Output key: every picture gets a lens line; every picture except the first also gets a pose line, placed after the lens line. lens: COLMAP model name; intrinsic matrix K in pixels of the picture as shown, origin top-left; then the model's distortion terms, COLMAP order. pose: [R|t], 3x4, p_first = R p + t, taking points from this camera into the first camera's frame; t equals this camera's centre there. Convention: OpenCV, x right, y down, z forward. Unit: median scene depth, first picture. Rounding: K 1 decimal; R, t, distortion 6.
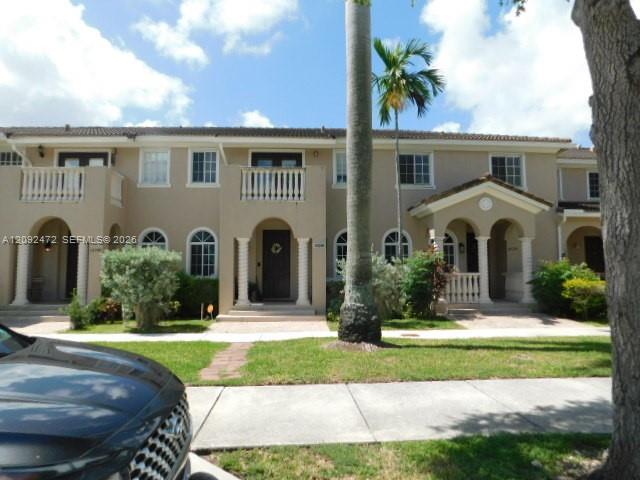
lens RADIAL K [[435.6, 0, 320.0], [0, 435.6, 240.0], [0, 0, 1]] dist [-0.017311, 0.005029]
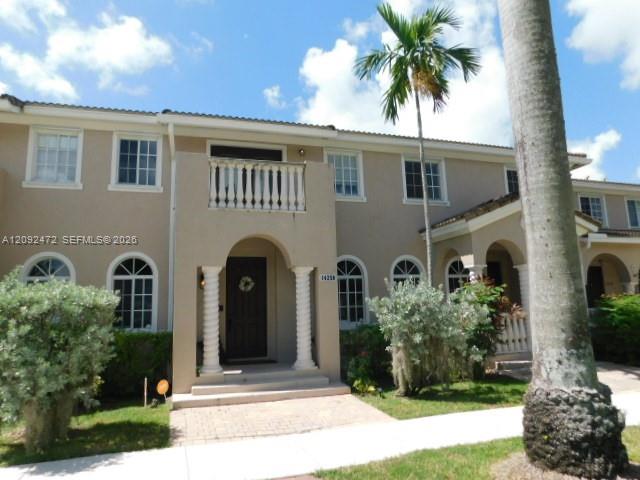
lens RADIAL K [[435.6, 0, 320.0], [0, 435.6, 240.0], [0, 0, 1]] dist [-0.017311, 0.005029]
pose [[0.970182, 0.011870, 0.242088, -0.166028], [0.009807, 0.996060, -0.088139, 0.013020], [-0.242180, 0.087885, 0.966243, 0.323678]]
